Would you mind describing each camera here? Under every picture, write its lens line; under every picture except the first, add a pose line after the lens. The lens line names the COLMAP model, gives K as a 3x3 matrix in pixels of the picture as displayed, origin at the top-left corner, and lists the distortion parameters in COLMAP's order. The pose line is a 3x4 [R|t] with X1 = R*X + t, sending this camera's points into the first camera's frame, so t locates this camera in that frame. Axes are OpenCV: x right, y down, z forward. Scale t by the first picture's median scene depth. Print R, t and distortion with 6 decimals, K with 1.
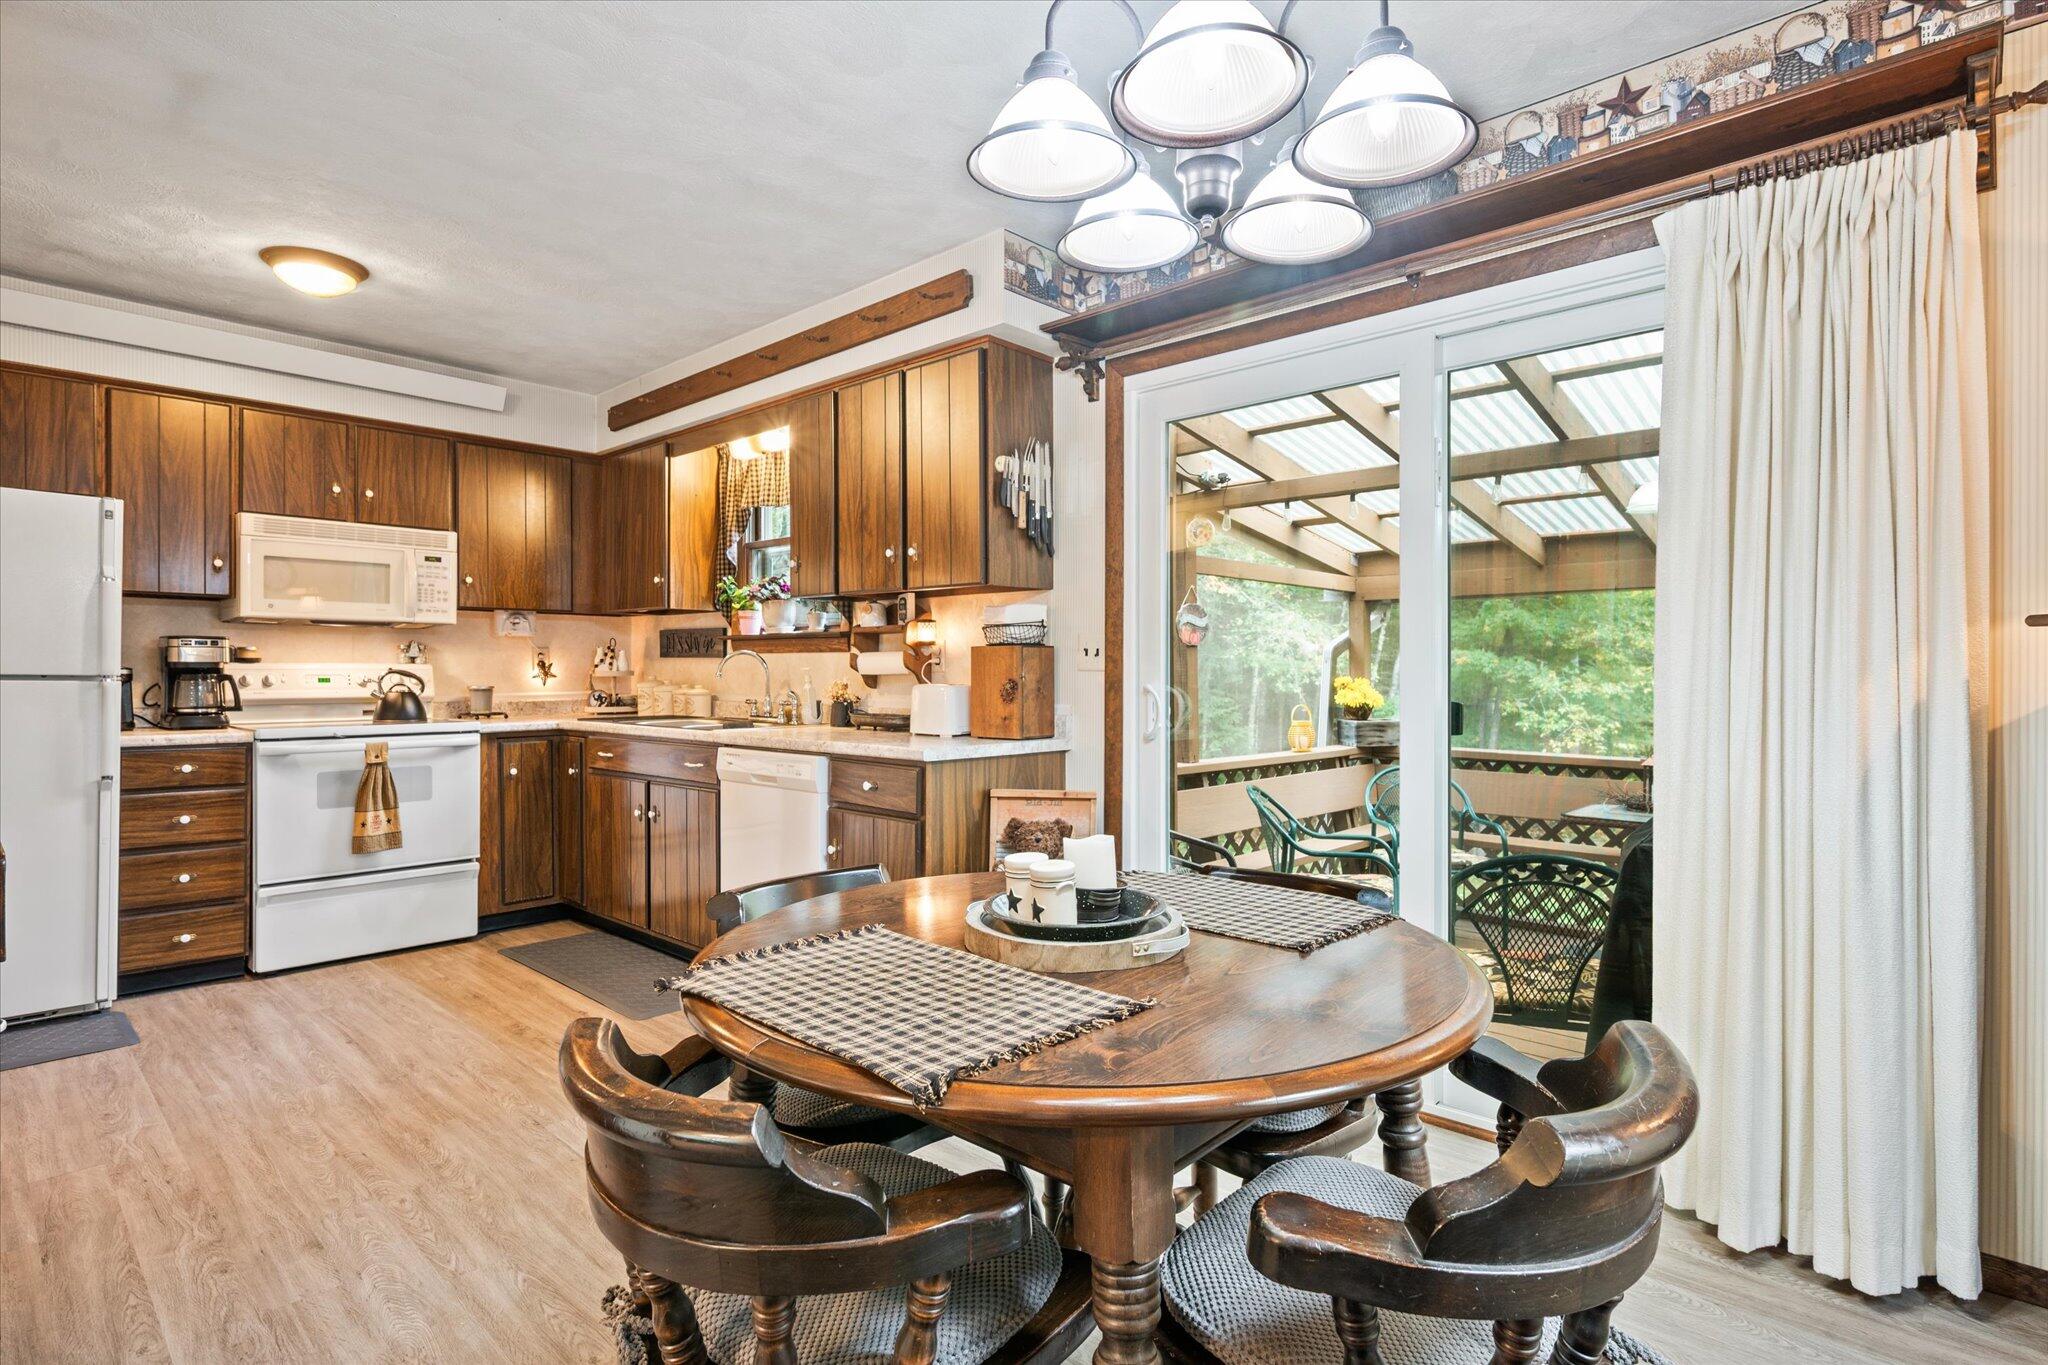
lens RADIAL K [[1027.4, 0, 1021.9], [0, 1027.4, 676.0], [0, 0, 1]] dist [0.000694, -0.000785]
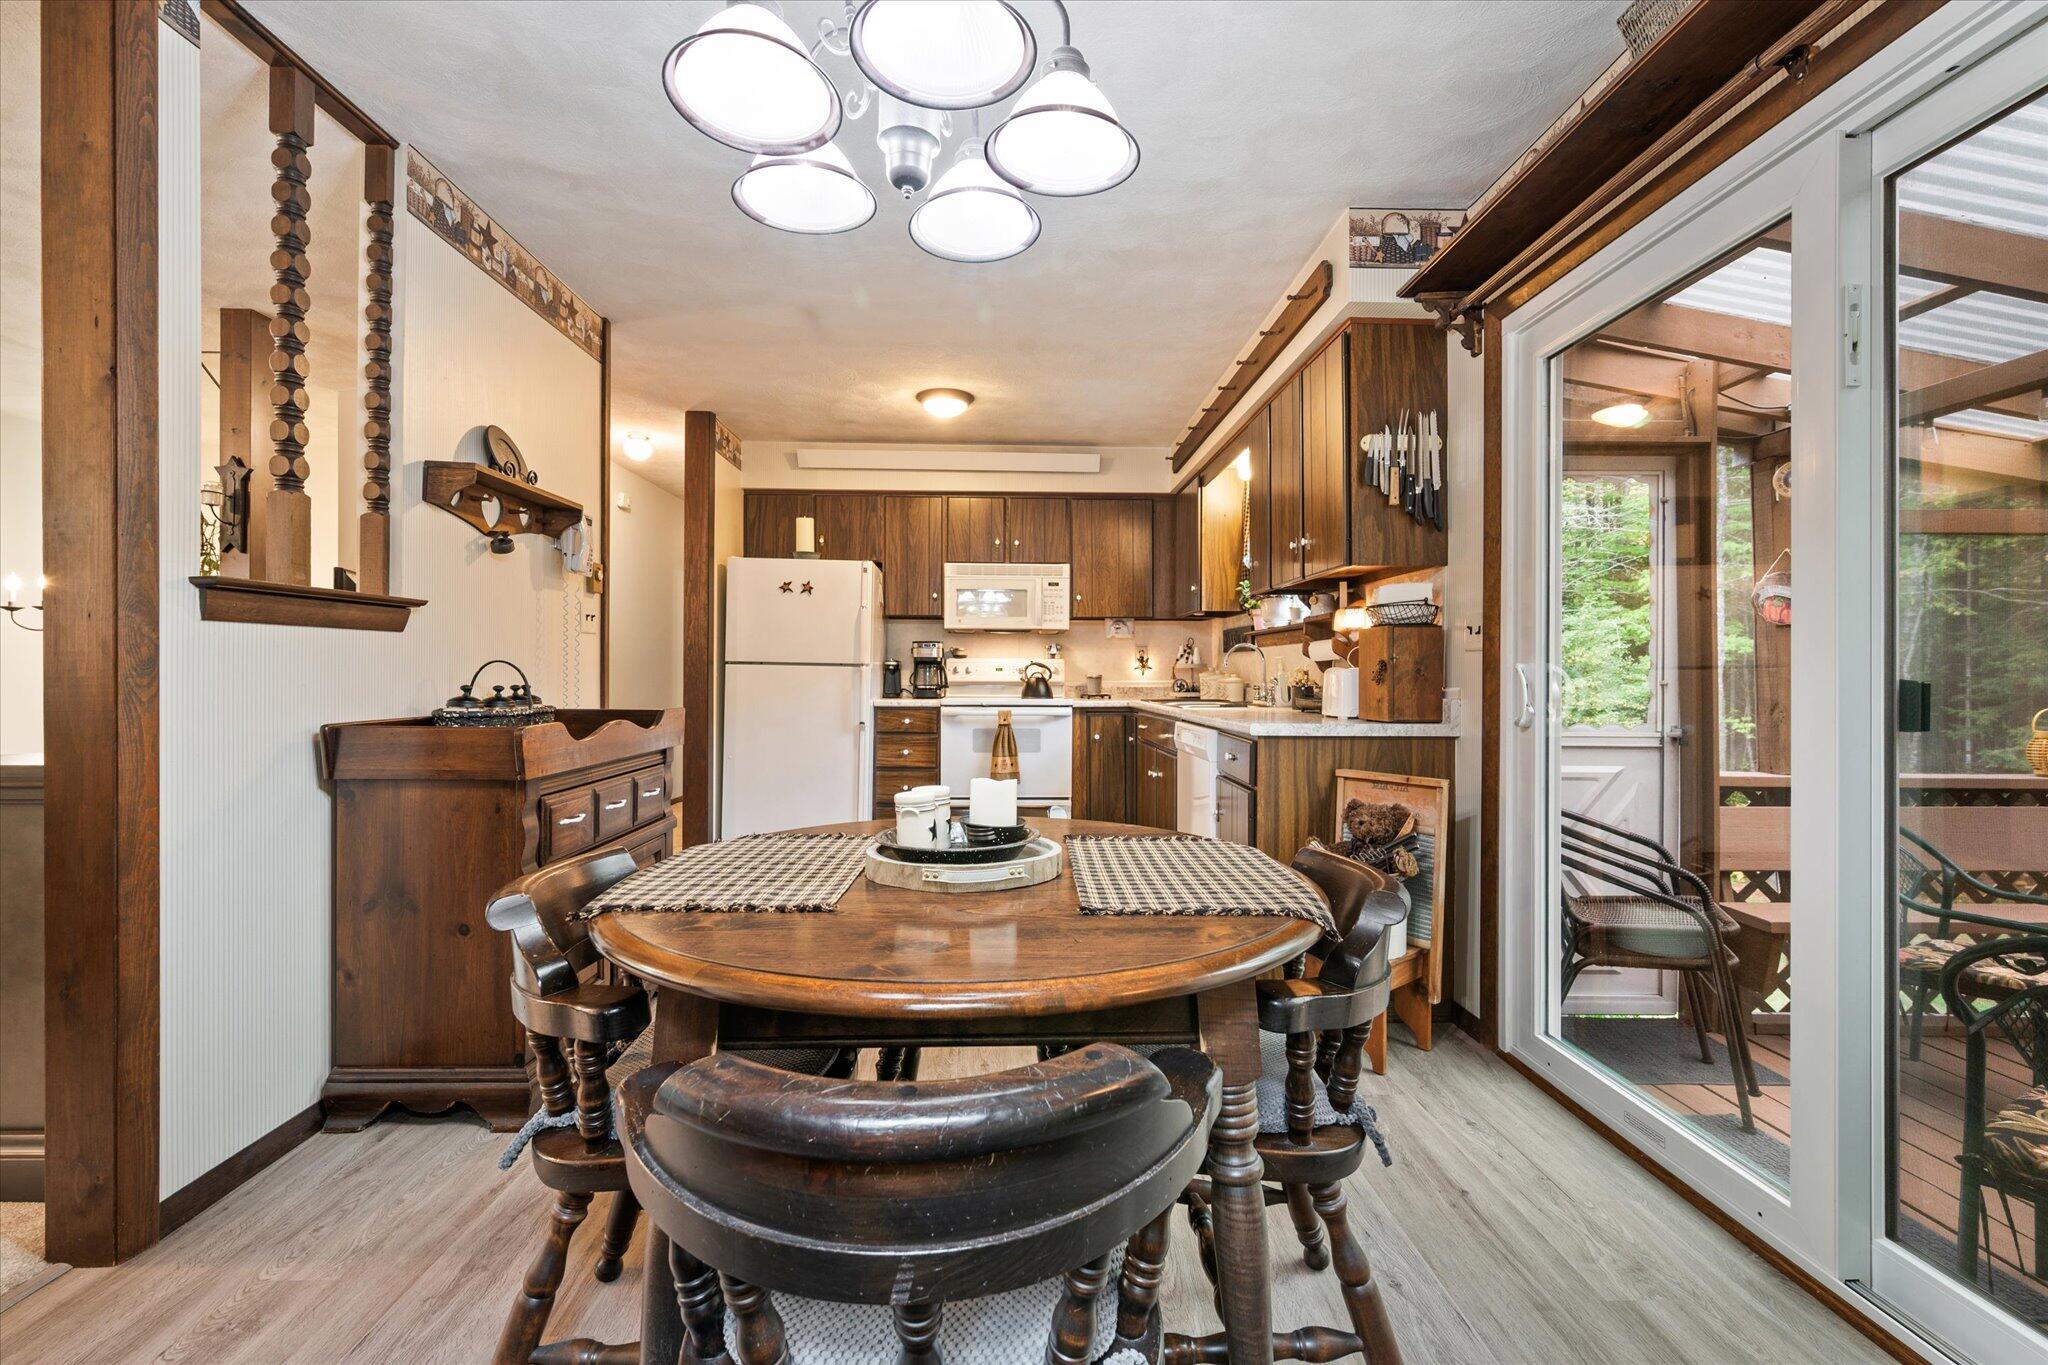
lens RADIAL K [[872.8, 0, 1023.3], [0, 872.8, 677.4], [0, 0, 1]] dist [-0.001450, -0.000957]
pose [[0.696787, 0.004277, -0.717265, 0.277834], [-0.008458, 0.999962, -0.002253, 0.019186], [0.717228, 0.007637, 0.696797, 0.139371]]
